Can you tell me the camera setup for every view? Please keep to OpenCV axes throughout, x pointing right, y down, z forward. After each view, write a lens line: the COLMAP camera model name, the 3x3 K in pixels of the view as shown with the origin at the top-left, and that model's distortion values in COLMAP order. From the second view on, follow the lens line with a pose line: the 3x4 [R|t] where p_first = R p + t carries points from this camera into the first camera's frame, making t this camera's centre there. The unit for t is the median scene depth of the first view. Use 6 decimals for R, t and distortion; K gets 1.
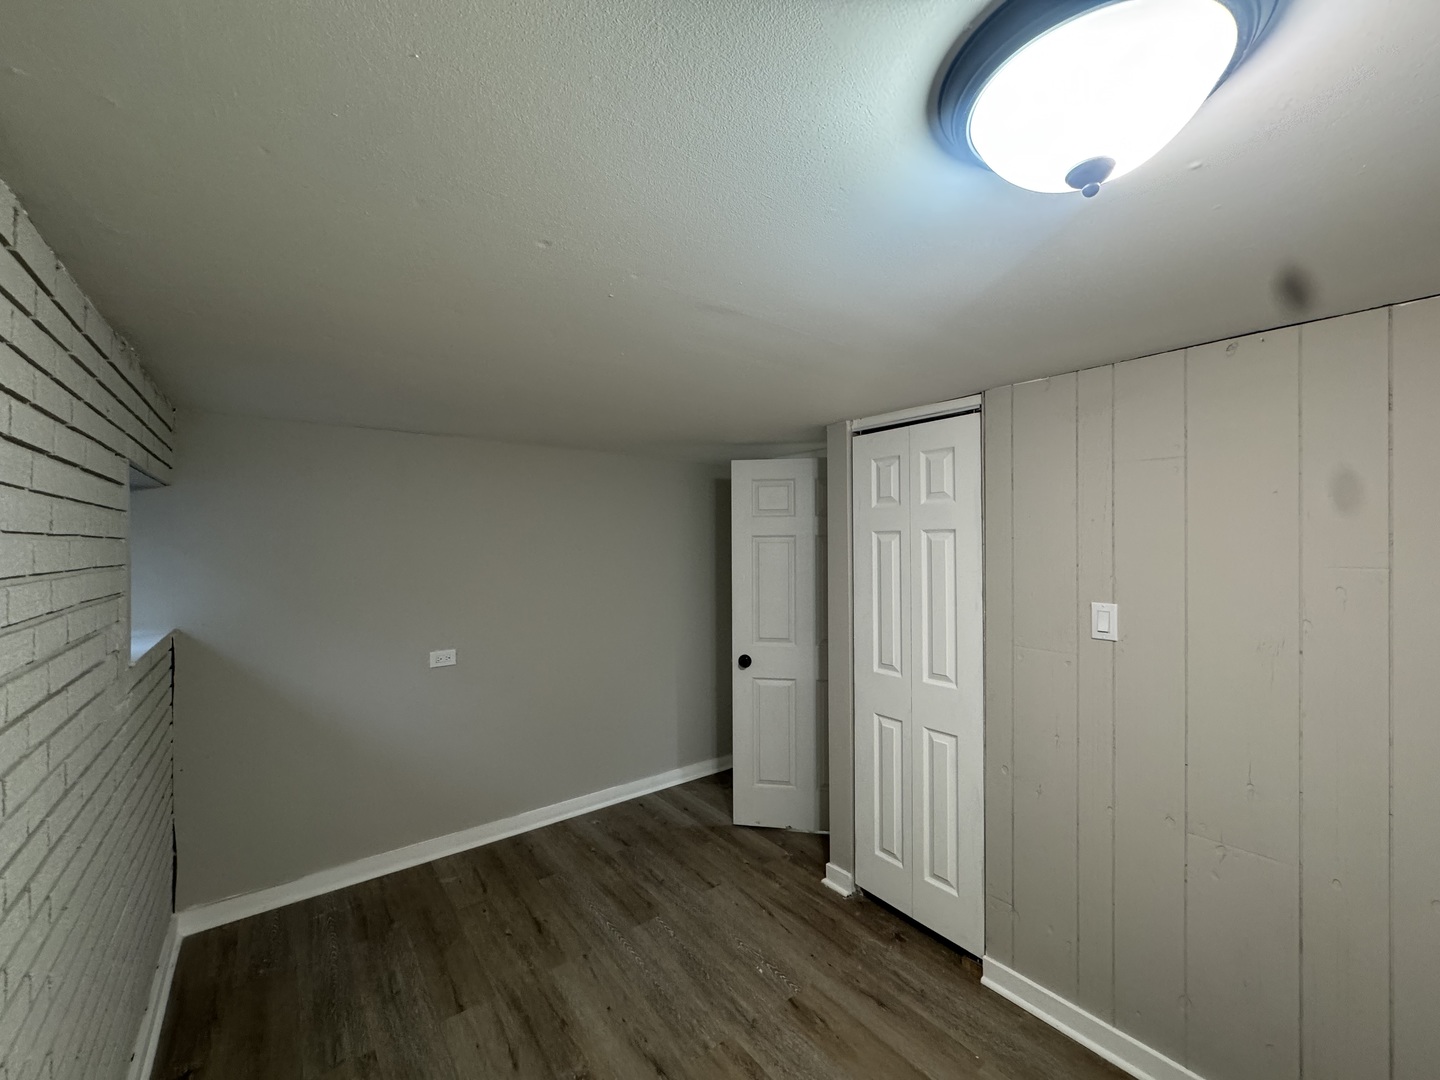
lens RADIAL K [[577.2, 0, 720.0], [0, 577.2, 540.0], [0, 0, 1]] dist [-0.000288, 0.000463]
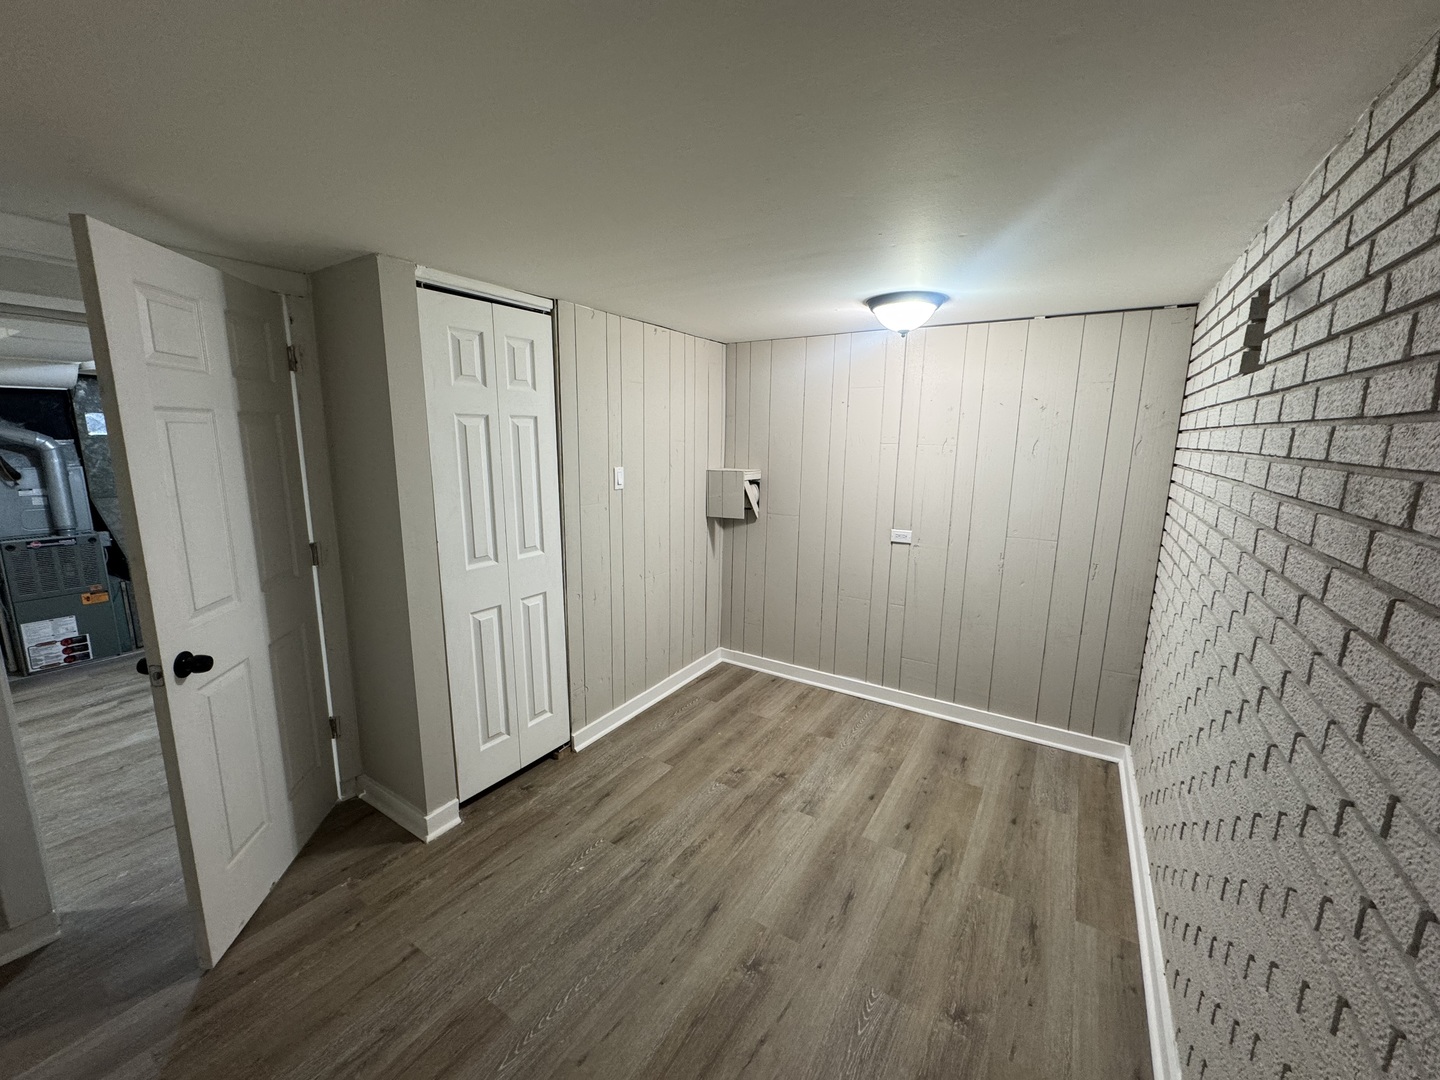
lens RADIAL K [[577.2, 0, 720.0], [0, 577.2, 540.0], [0, 0, 1]] dist [-0.000288, 0.000463]
pose [[-0.345793, -0.174287, 0.921982, -0.788639], [-0.018030, 0.983651, 0.179182, 0.010261], [-0.938137, 0.045337, -0.343282, 1.042013]]
